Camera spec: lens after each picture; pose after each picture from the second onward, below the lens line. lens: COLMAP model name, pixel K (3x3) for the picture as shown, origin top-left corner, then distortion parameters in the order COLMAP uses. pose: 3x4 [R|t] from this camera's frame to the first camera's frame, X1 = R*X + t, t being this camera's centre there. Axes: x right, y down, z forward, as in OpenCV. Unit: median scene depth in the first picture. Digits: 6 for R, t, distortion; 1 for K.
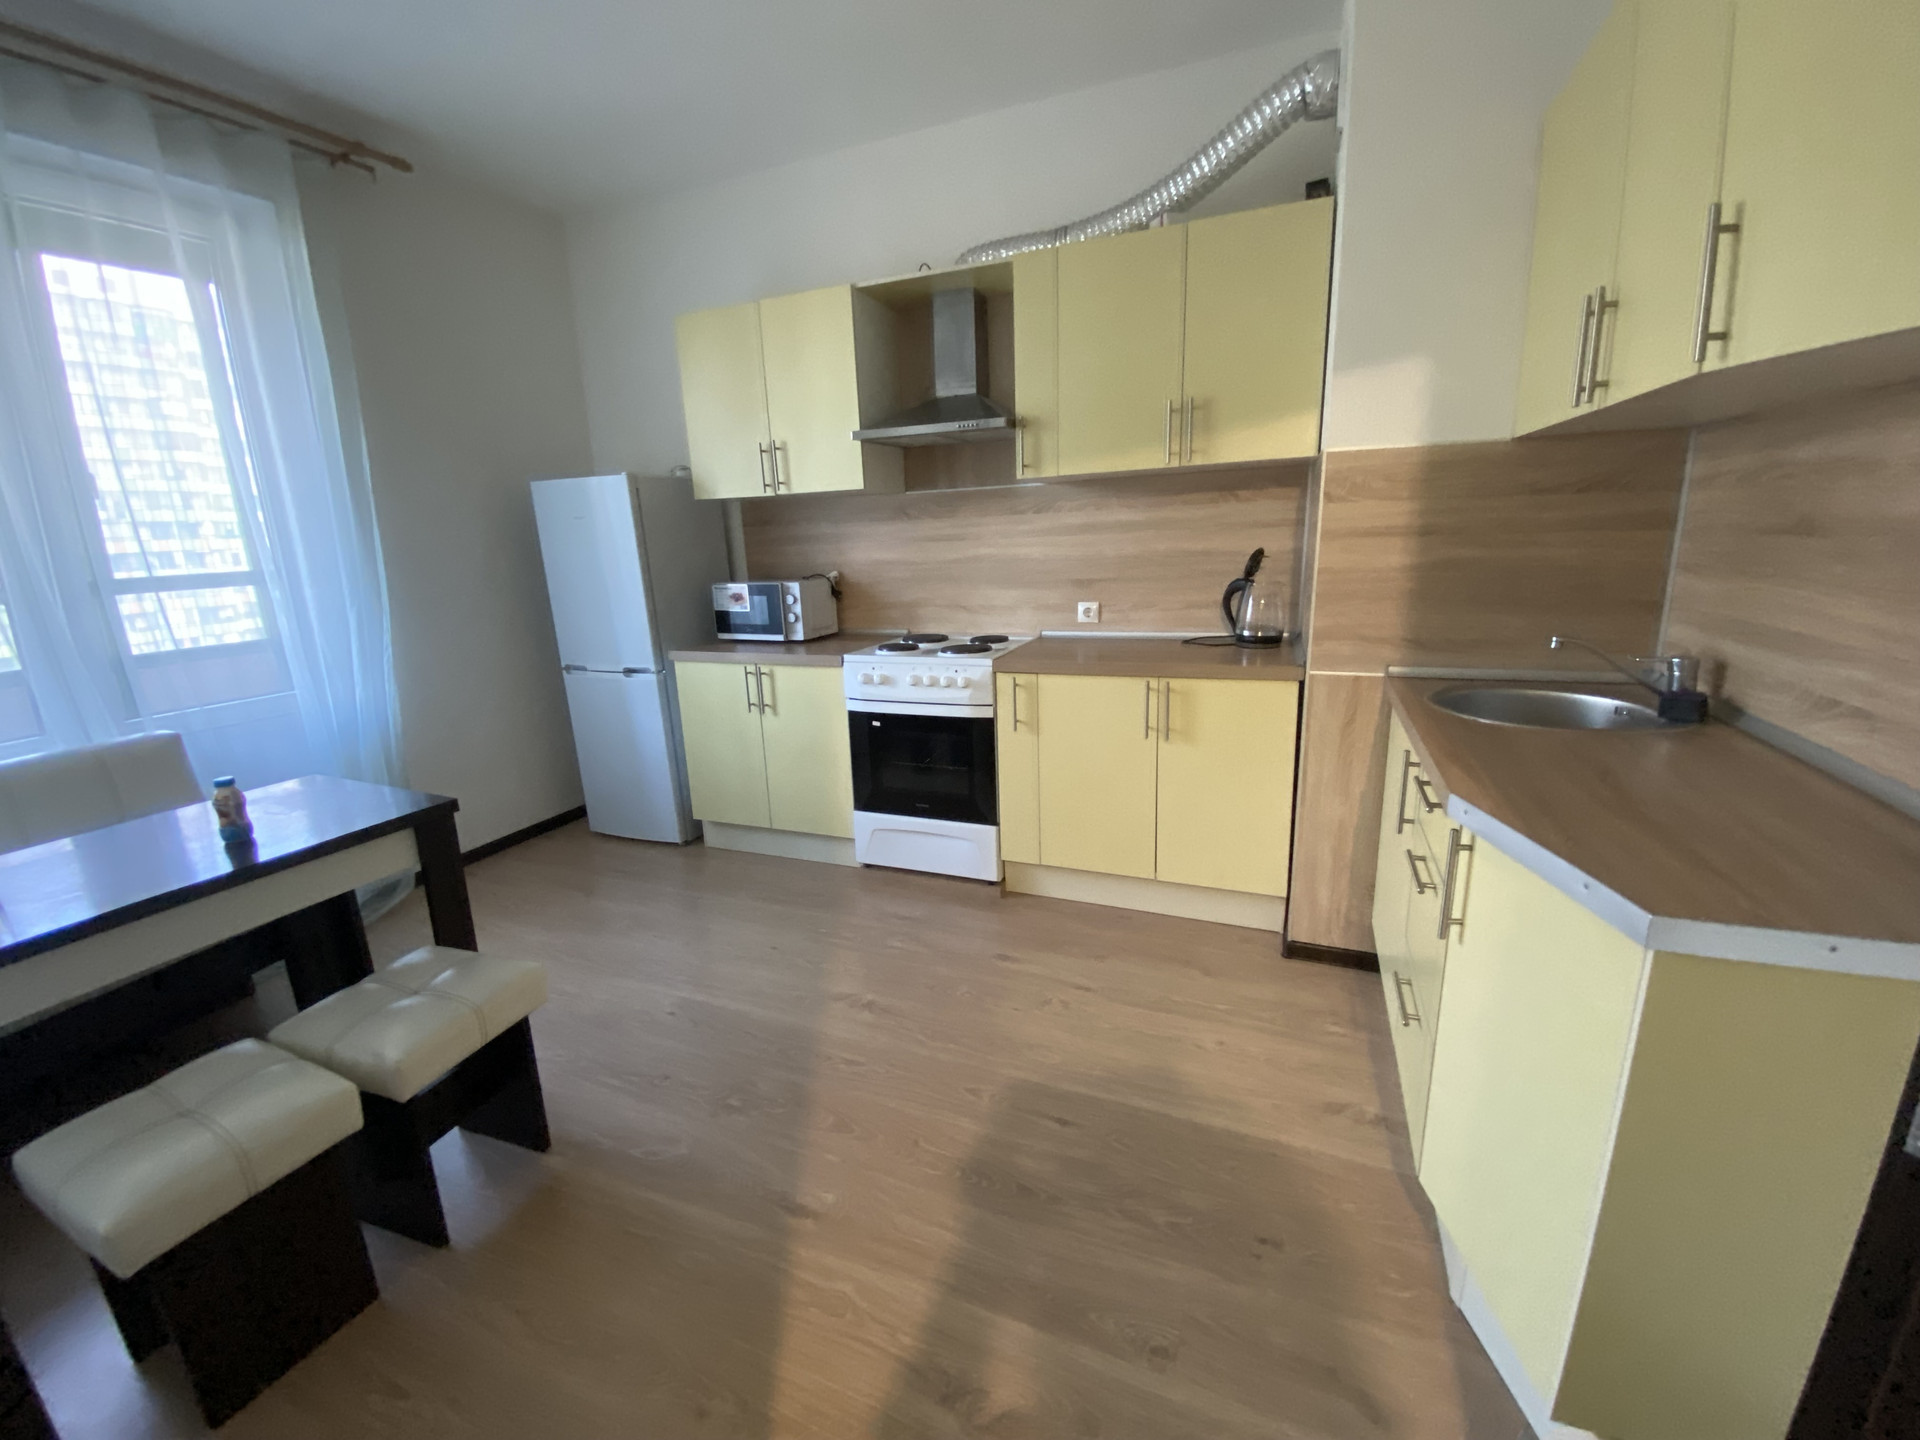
lens RADIAL K [[782.9, 0, 946.4], [0, 782.9, 715.4], [0, 0, 1]] dist [0.022059, -0.020377]
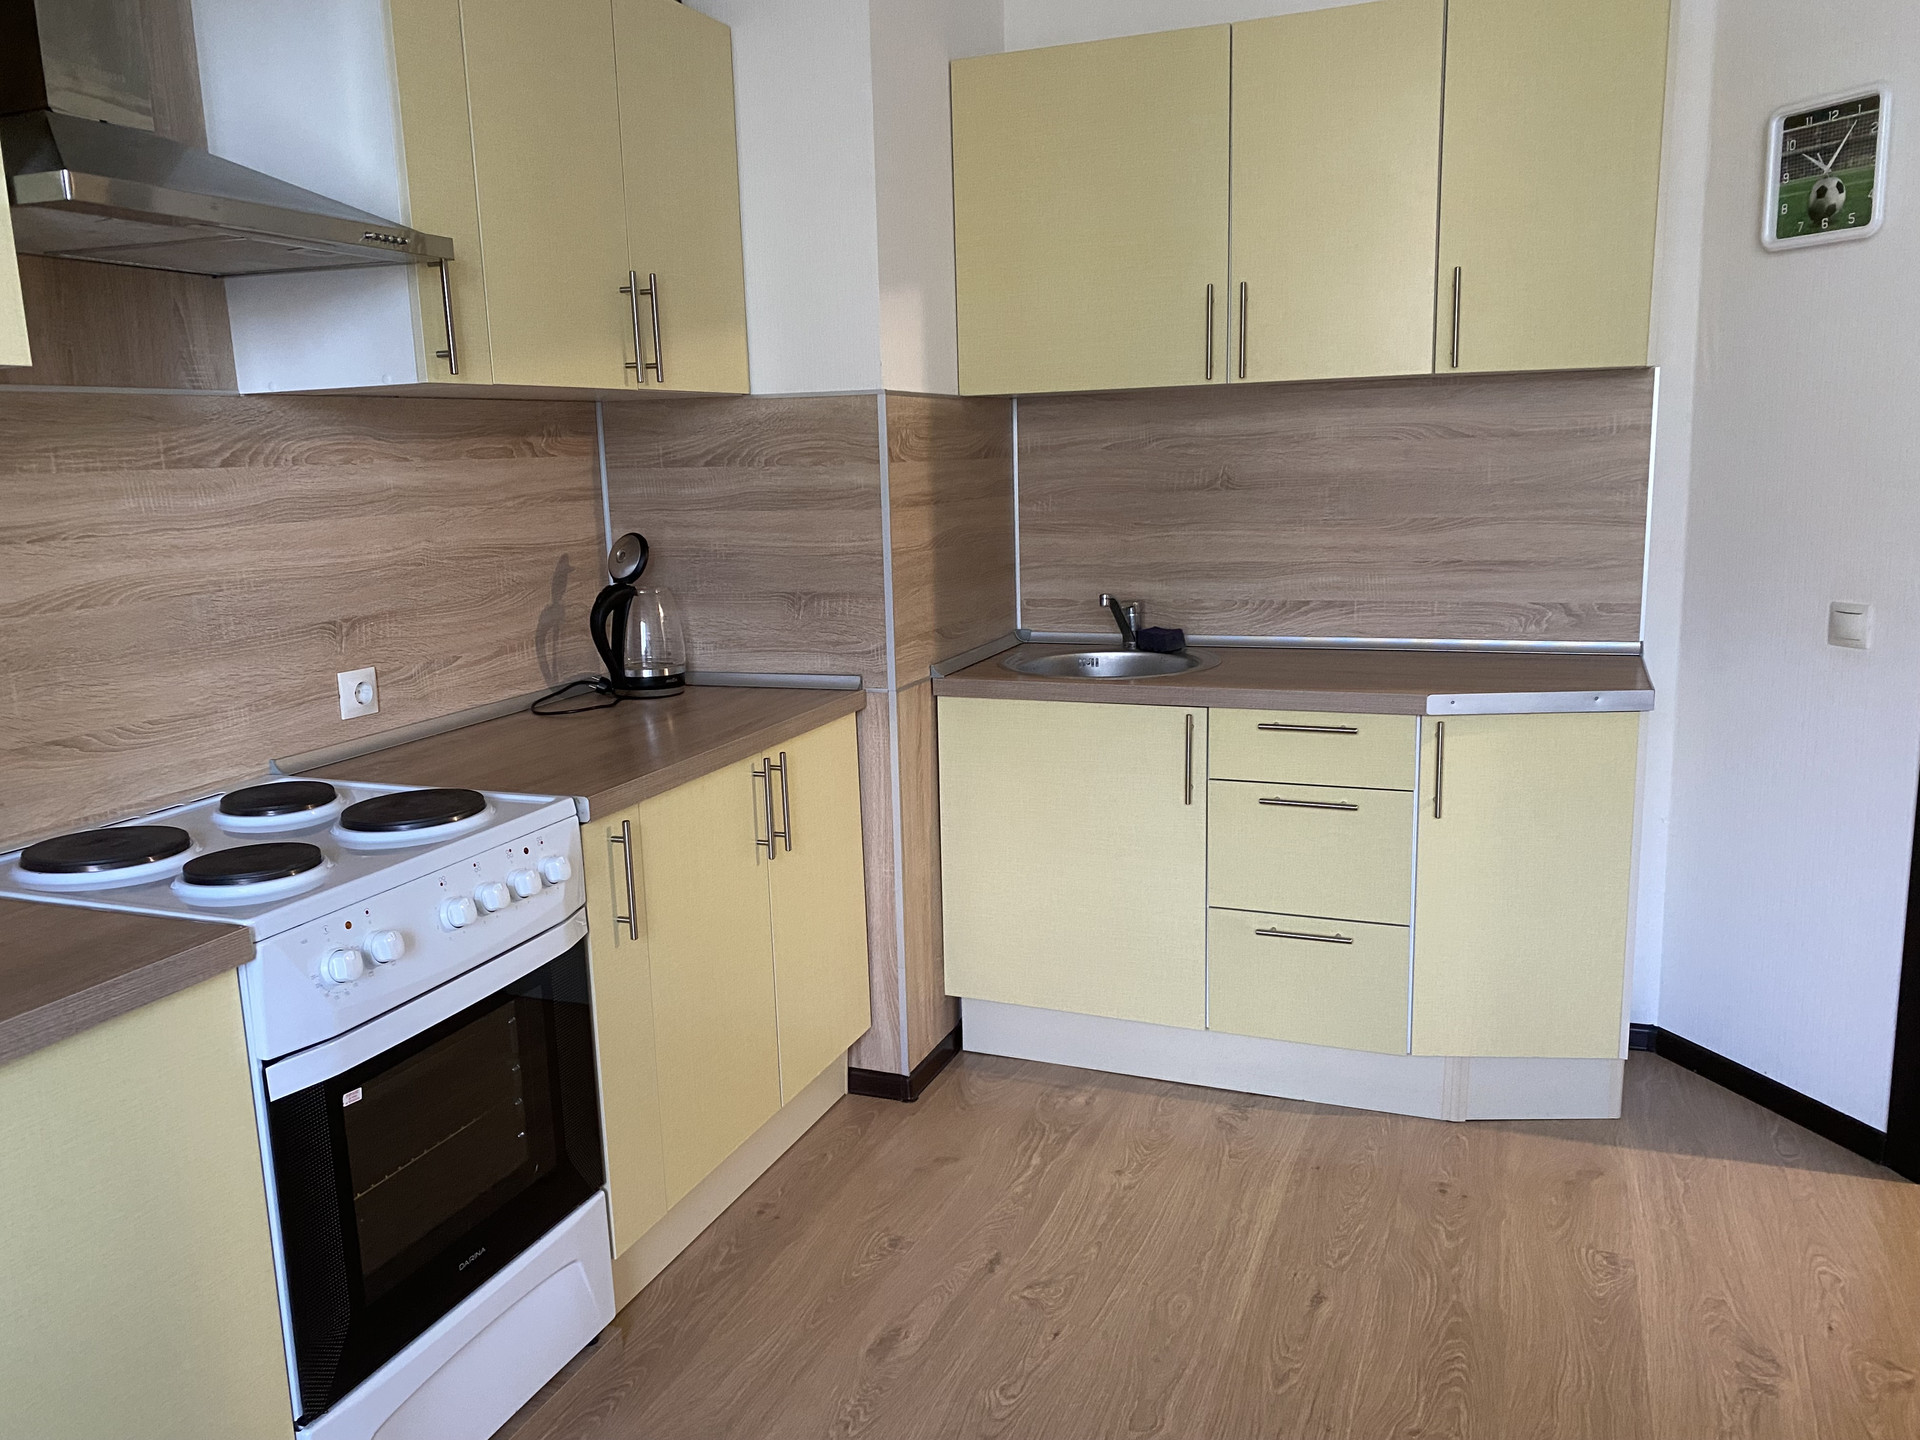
lens RADIAL K [[1464.2, 0, 918.3], [0, 1464.2, 724.1], [0, 0, 1]] dist [-0.005166, 0.001627]
pose [[-0.013282, -0.143578, 0.989550, -0.635176], [0.258301, 0.955555, 0.142113, -0.153538], [-0.965973, 0.257489, 0.024394, 0.699310]]
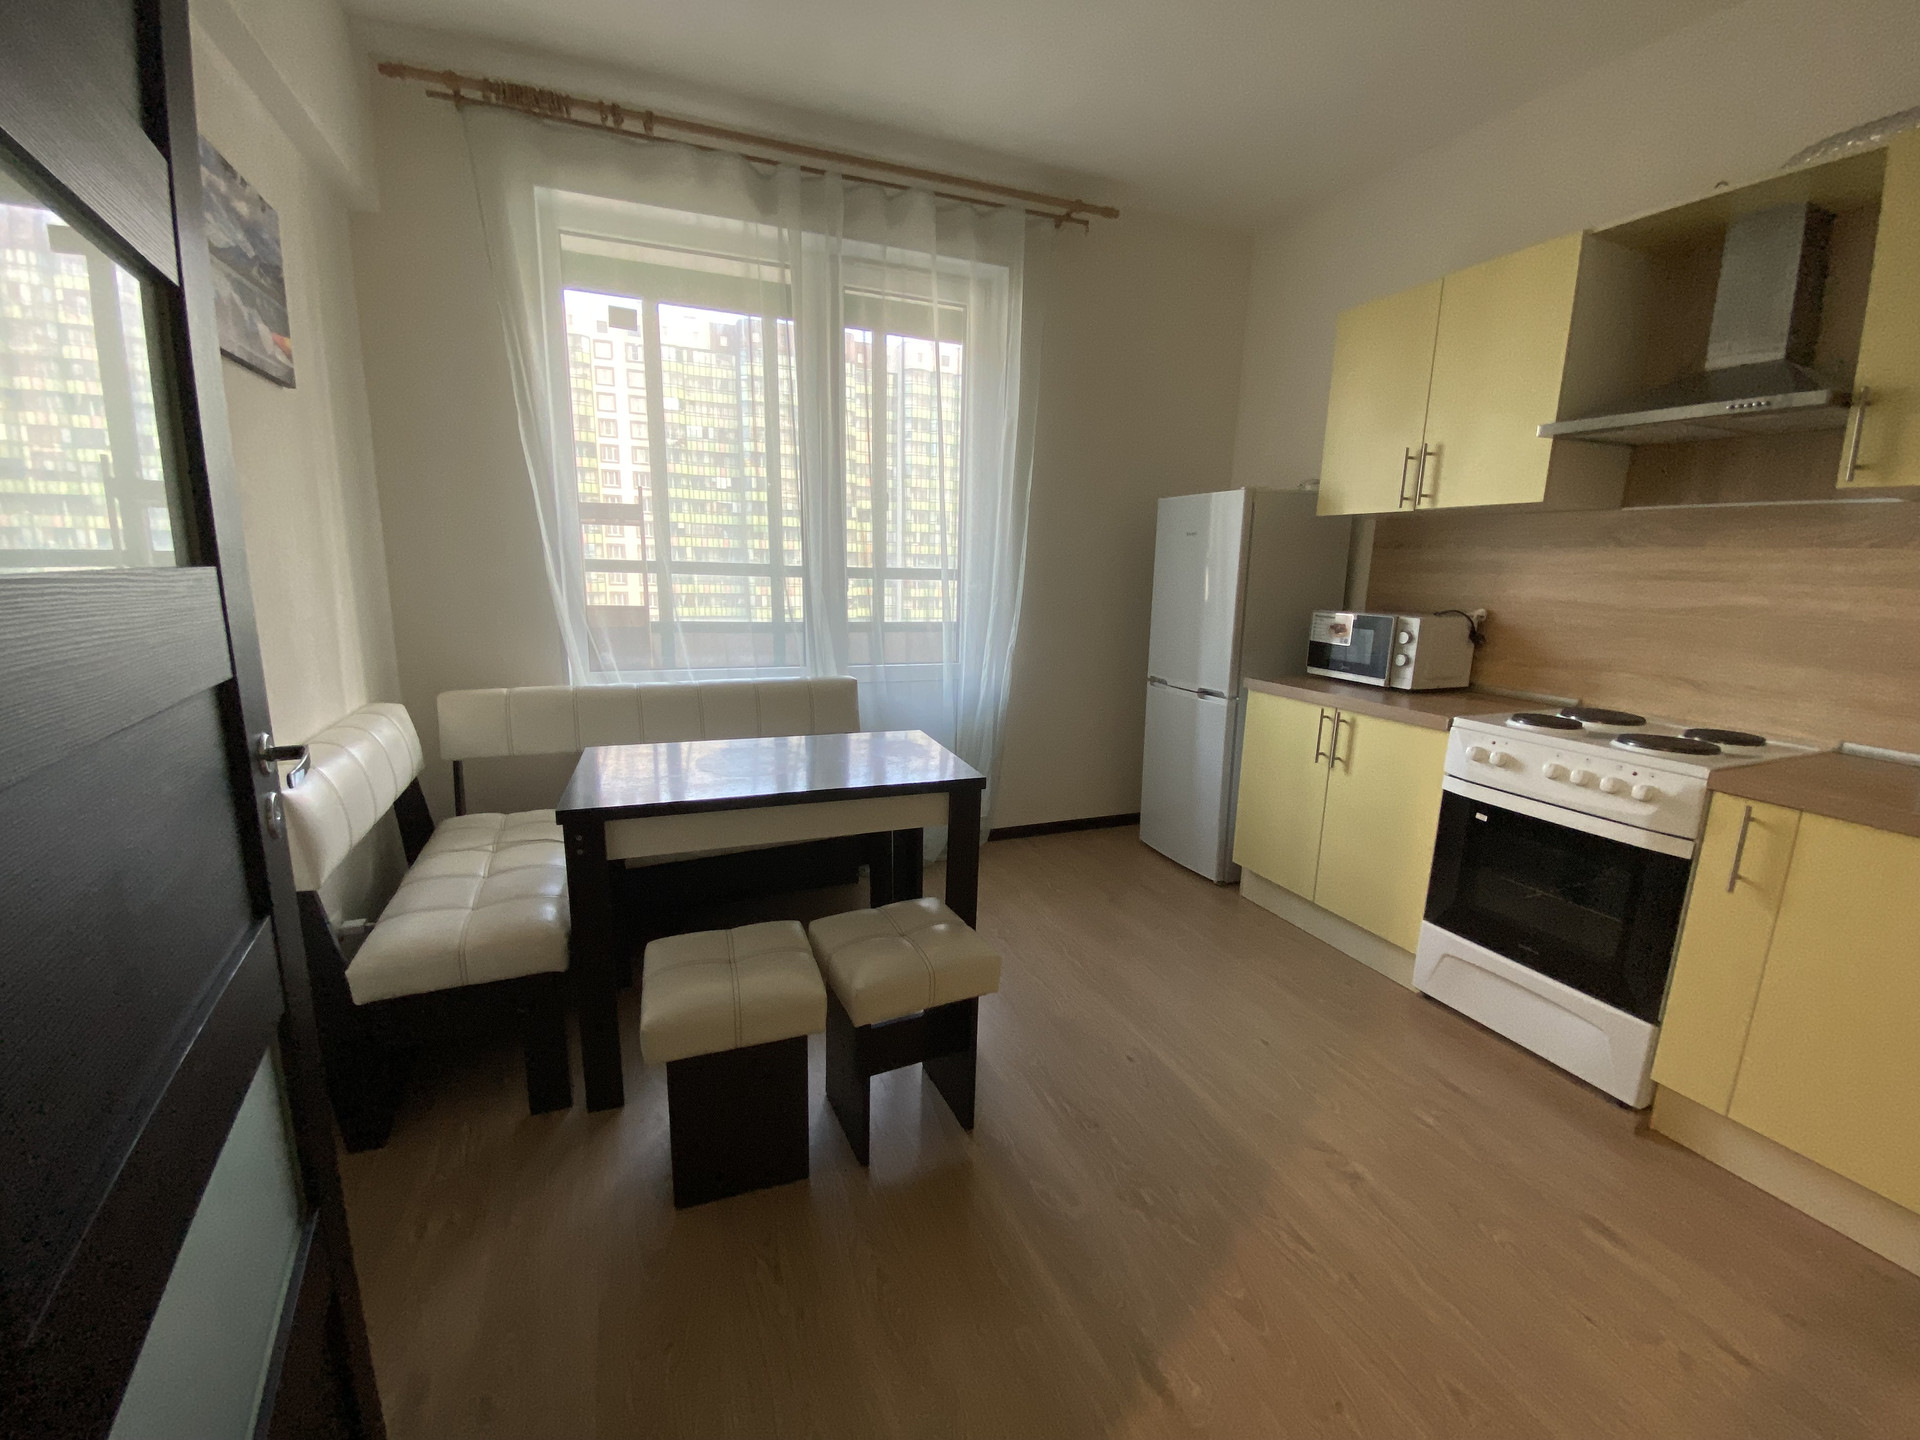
lens RADIAL K [[782.9, 0, 946.4], [0, 782.9, 715.4], [0, 0, 1]] dist [0.022059, -0.020377]
pose [[0.703057, 0.188558, -0.685679, 0.045059], [-0.208119, 0.976547, 0.055152, -0.017972], [0.679998, 0.103928, 0.725811, 0.105999]]
